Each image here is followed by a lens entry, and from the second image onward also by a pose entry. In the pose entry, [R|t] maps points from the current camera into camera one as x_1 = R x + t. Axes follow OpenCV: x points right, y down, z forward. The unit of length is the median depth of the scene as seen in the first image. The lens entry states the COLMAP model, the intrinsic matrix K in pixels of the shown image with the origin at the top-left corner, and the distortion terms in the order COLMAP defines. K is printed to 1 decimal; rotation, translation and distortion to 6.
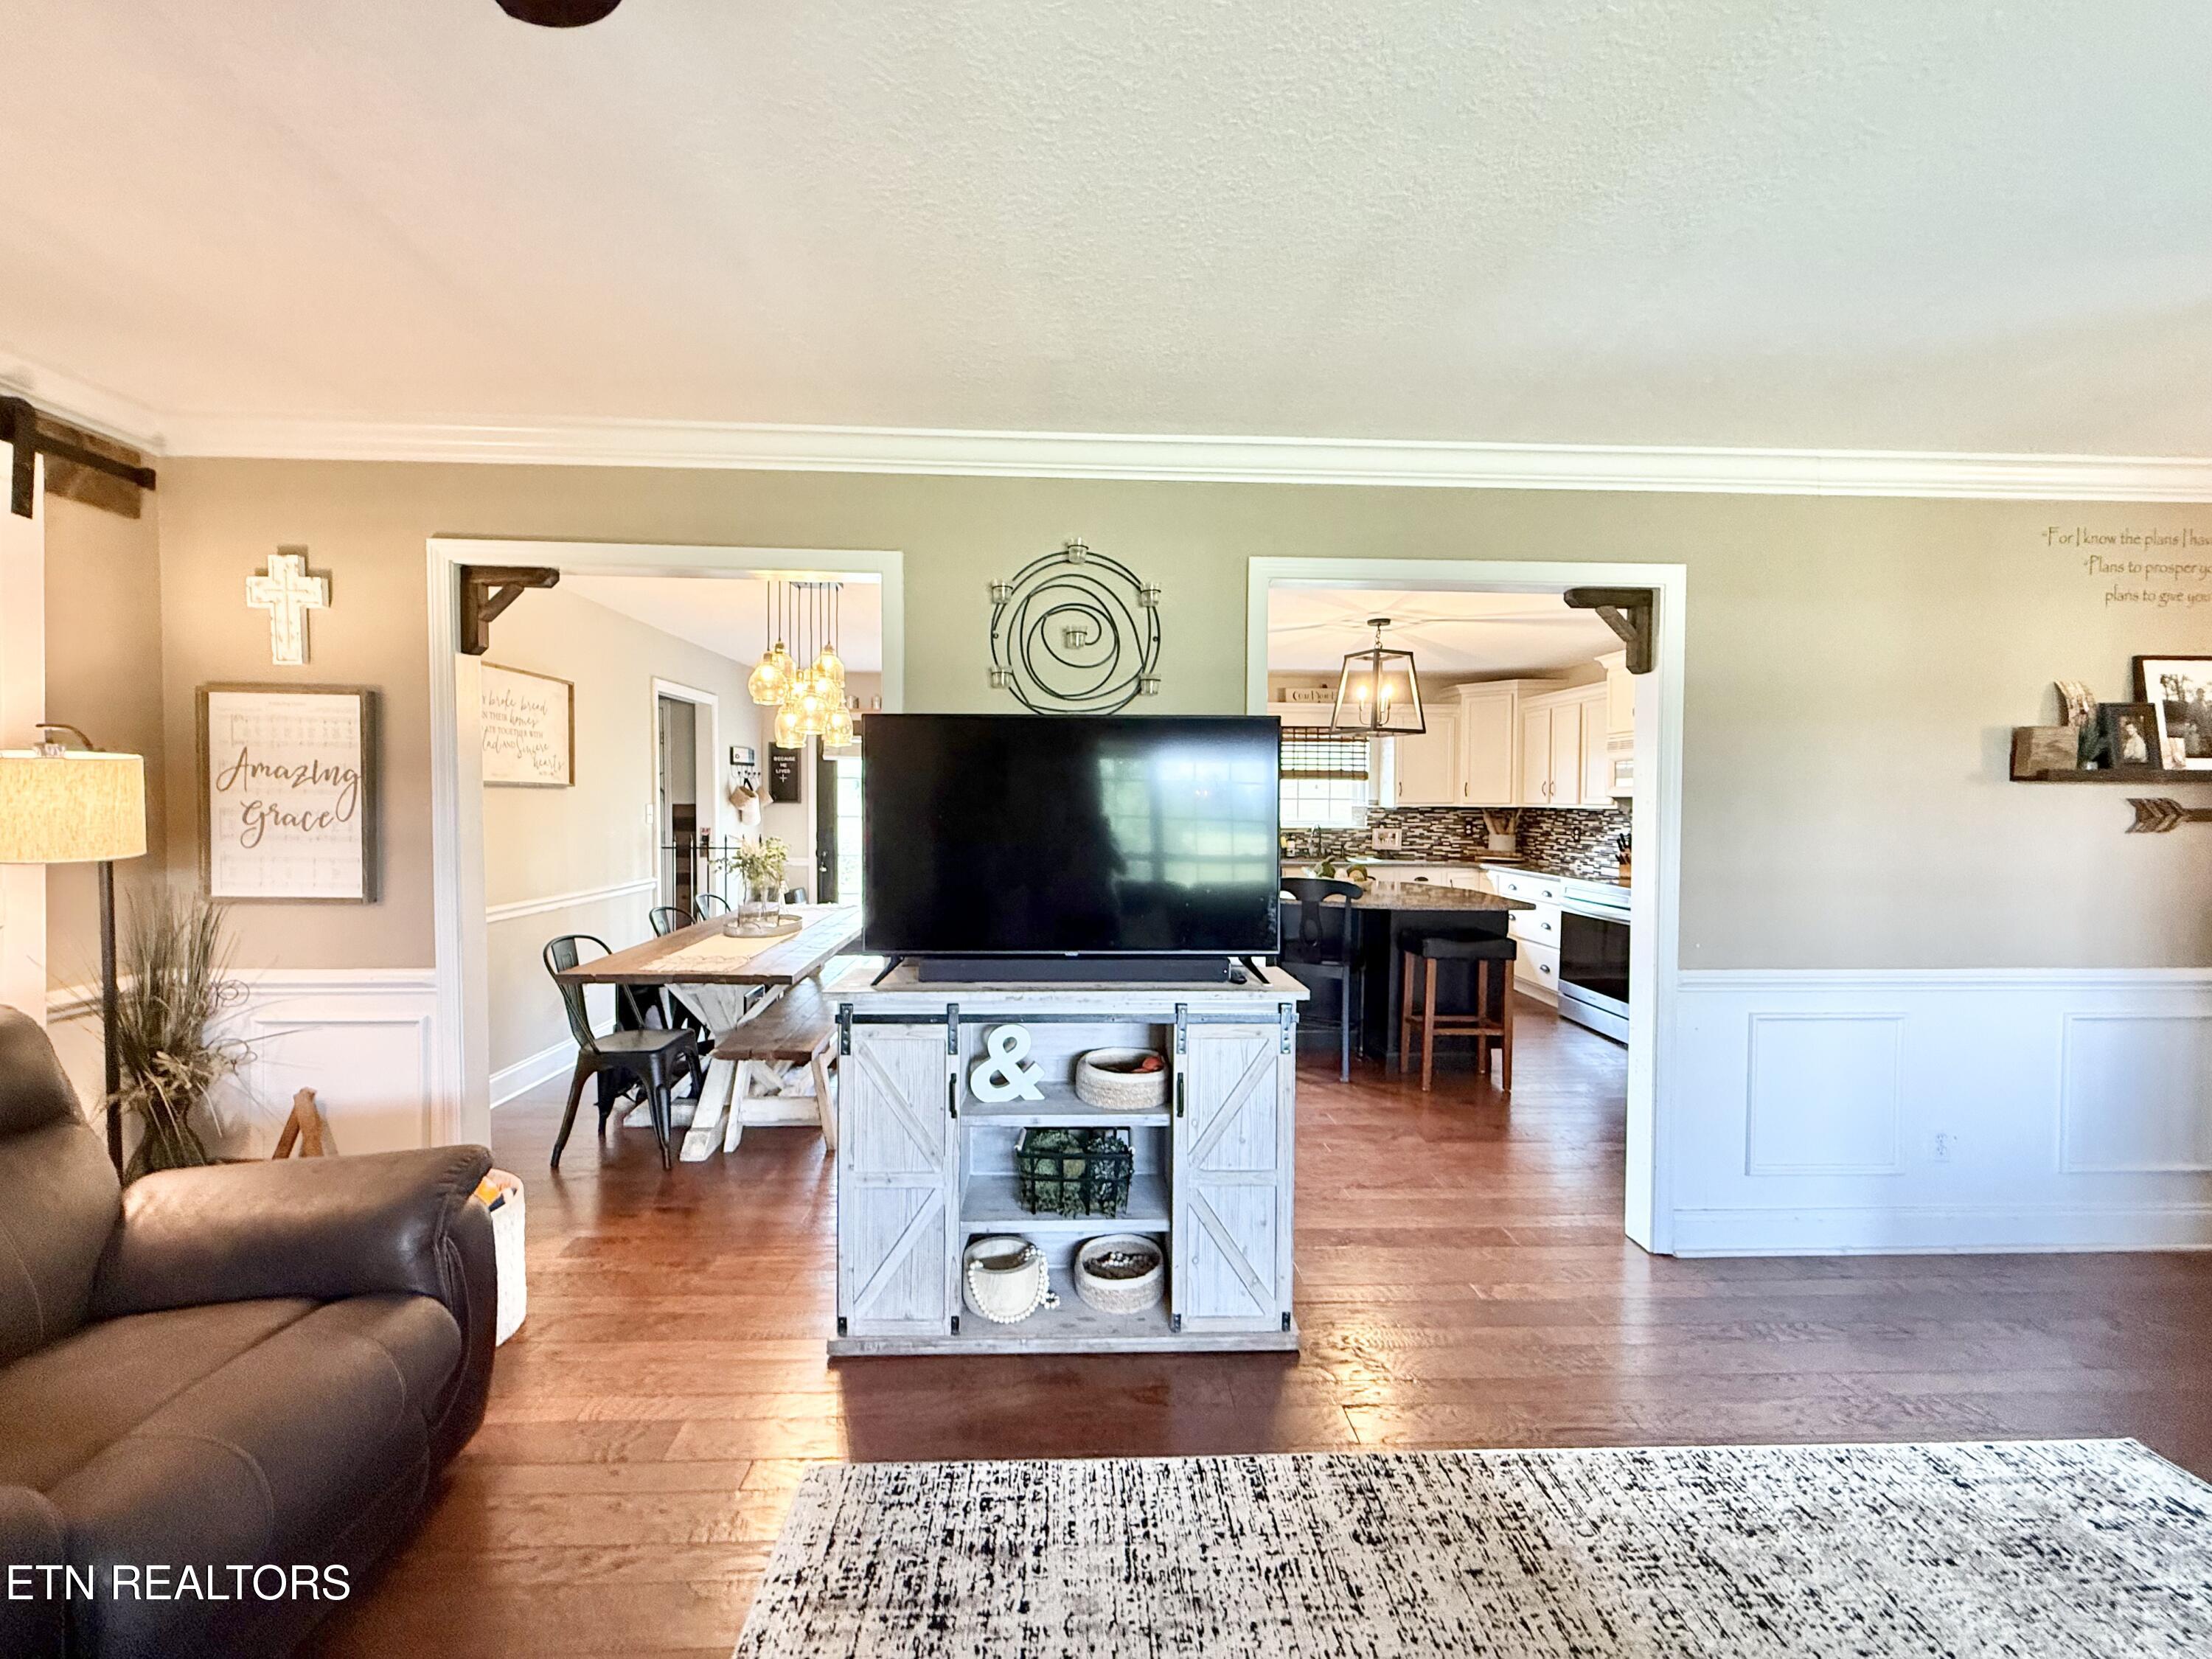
lens RADIAL K [[880.6, 0, 1098.0], [0, 880.6, 827.0], [0, 0, 1]] dist [0.000305, 0.000355]
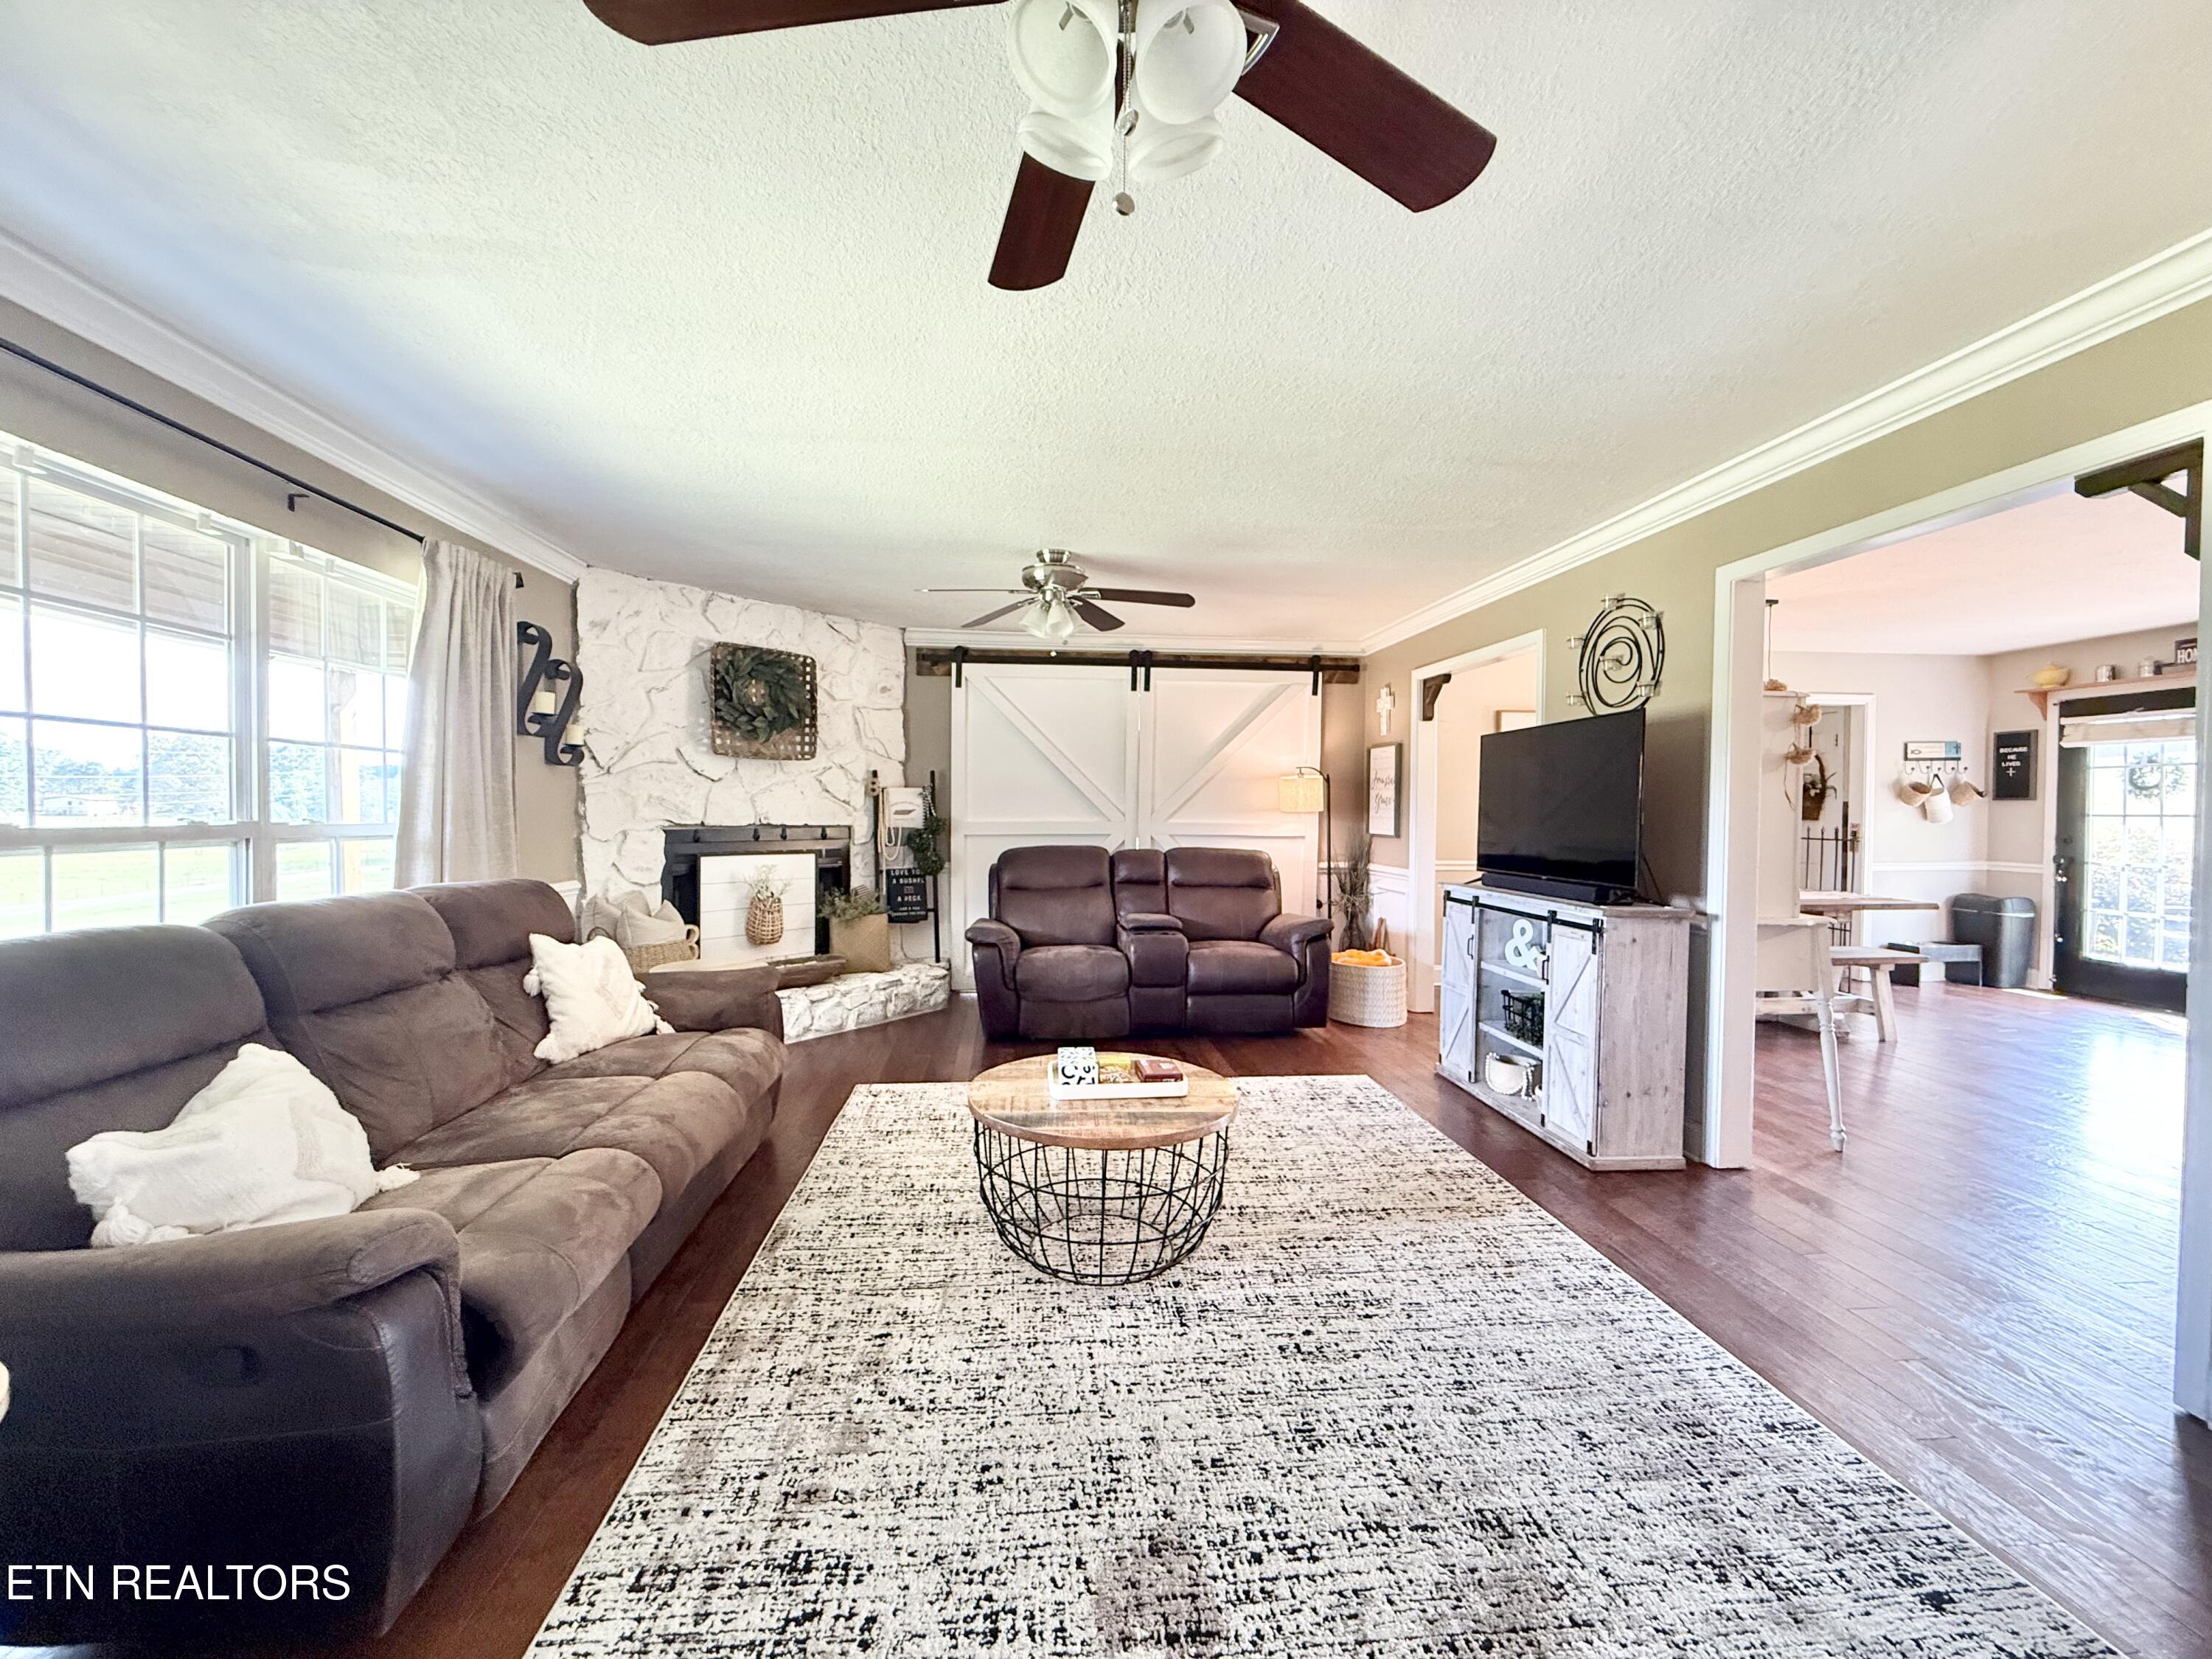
lens RADIAL K [[880.6, 0, 1098.0], [0, 880.6, 827.0], [0, 0, 1]] dist [0.000305, 0.000355]
pose [[0.055053, 0.014219, -0.998382, 1.519506], [-0.034254, 0.999337, 0.012344, 0.064218], [0.997896, 0.033519, 0.055503, 0.130170]]
